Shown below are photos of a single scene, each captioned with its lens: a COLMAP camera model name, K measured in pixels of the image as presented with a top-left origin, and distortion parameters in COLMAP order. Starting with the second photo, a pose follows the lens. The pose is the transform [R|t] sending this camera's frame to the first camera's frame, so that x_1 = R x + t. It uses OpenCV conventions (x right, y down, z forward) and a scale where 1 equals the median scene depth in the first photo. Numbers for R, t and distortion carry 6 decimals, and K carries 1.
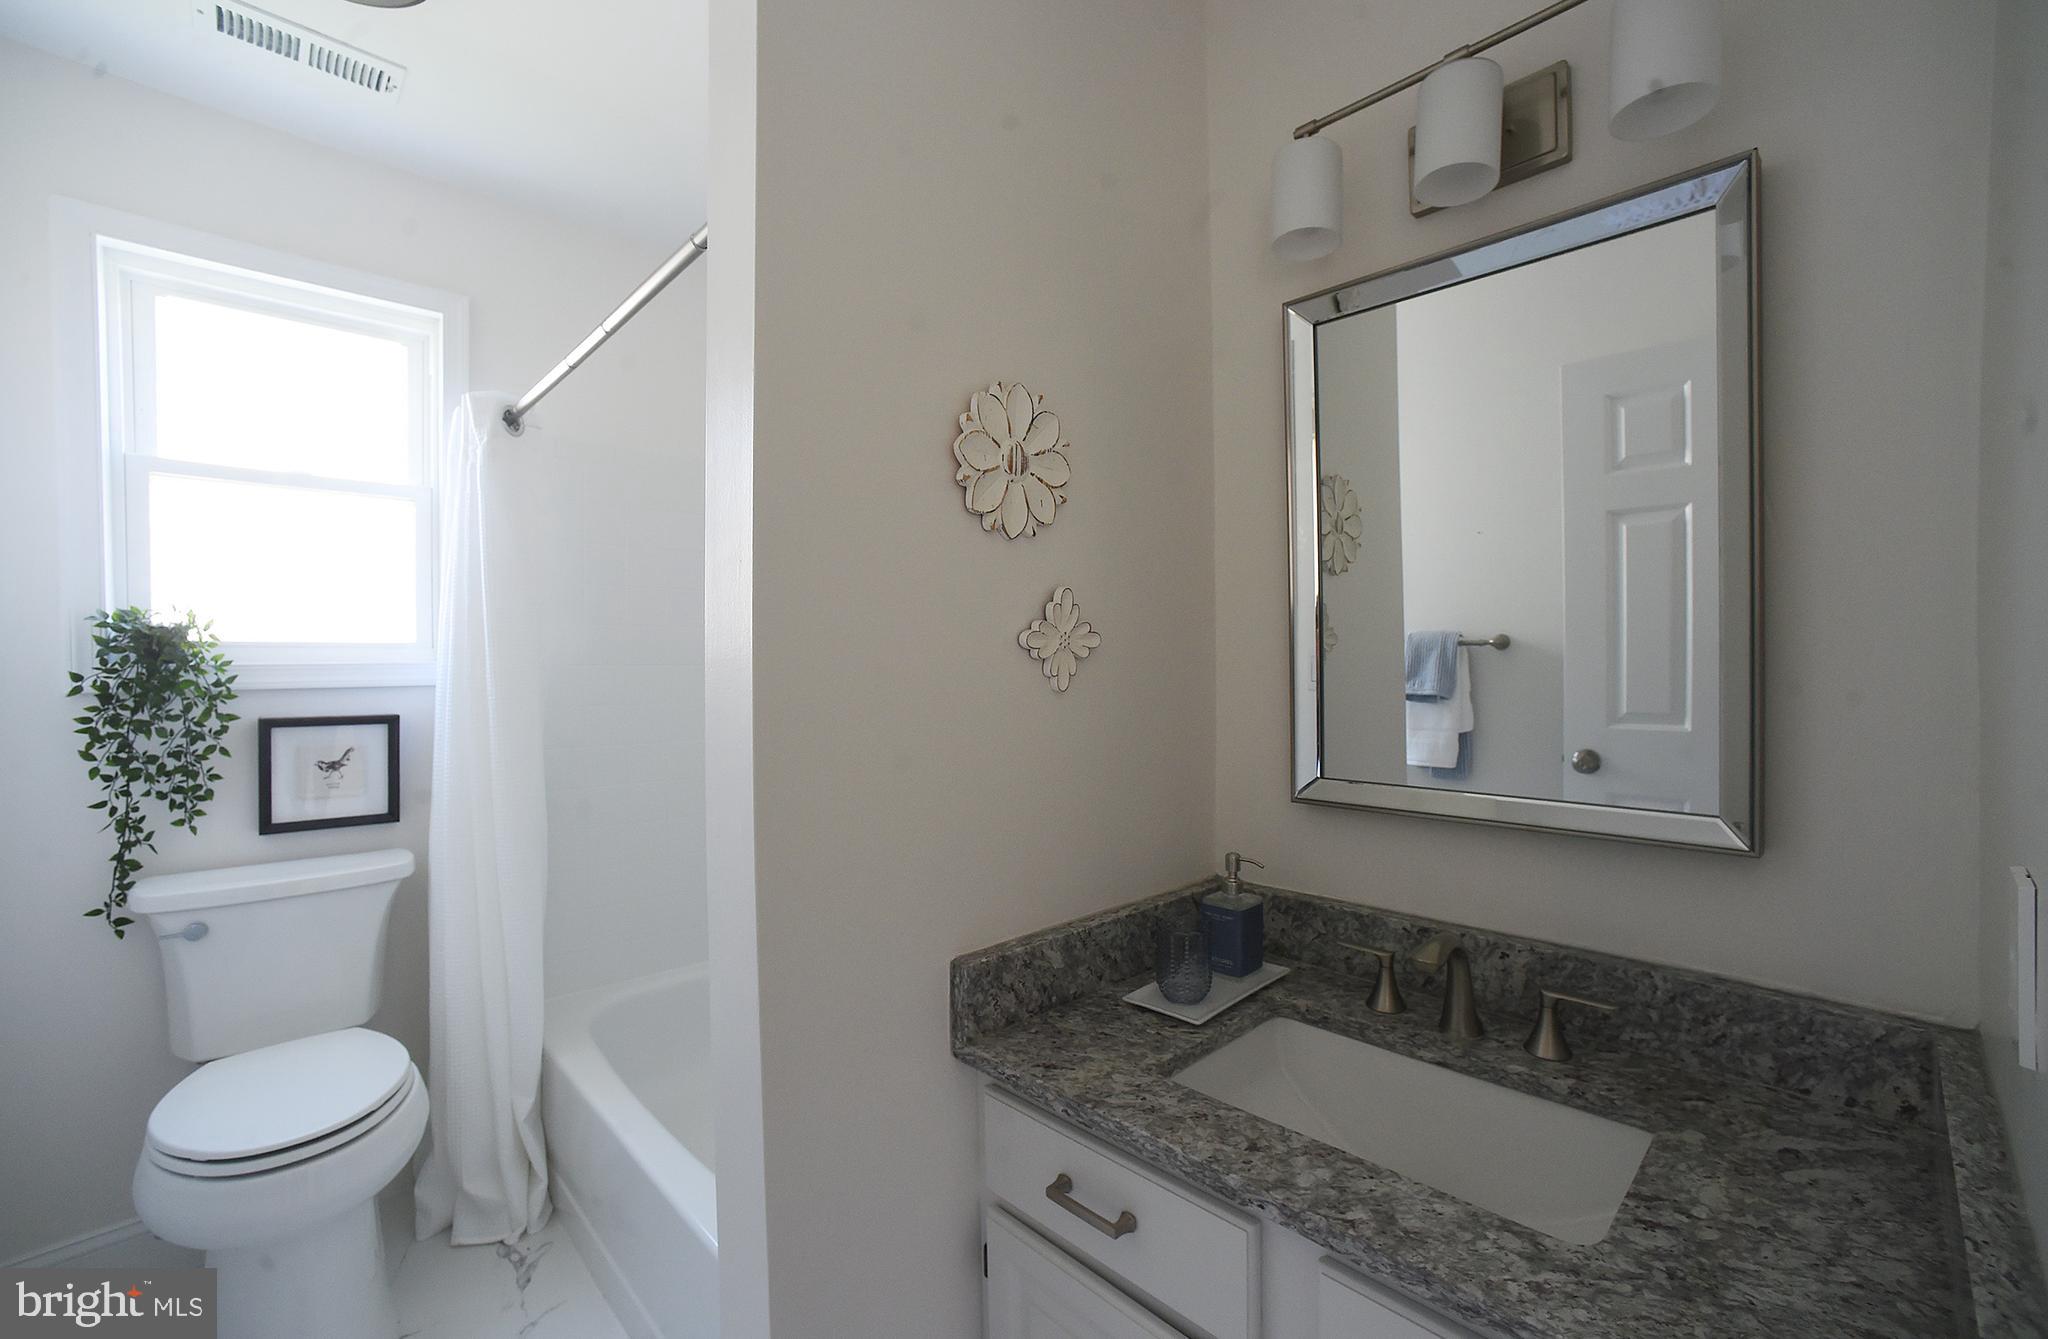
lens RADIAL K [[849.5, 0, 1017.8], [0, 849.5, 675.2], [0, 0, 1]] dist [-0.065703, 0.027849]
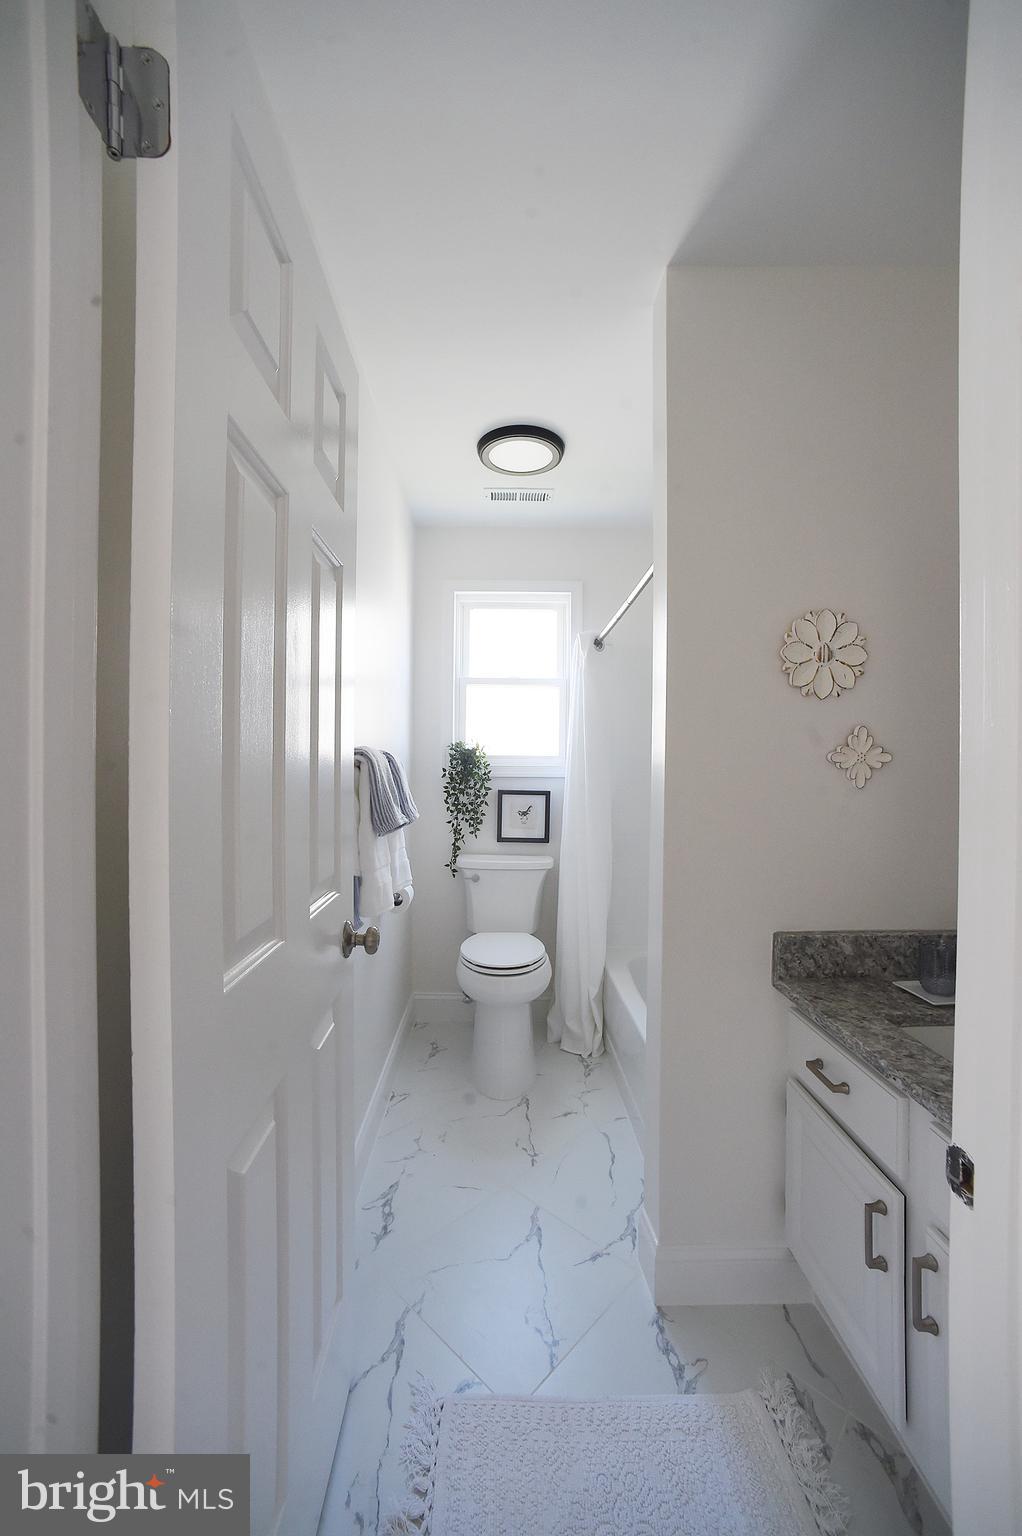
lens RADIAL K [[612.5, 0, 511.0], [0, 612.5, 768.0], [0, 0, 1]] dist [-0.067557, 0.030079]
pose [[0.738743, 0.013668, -0.673848, 0.269569], [-0.022303, 0.999743, -0.004173, -0.000523], [0.673618, 0.018111, 0.738858, -0.255524]]
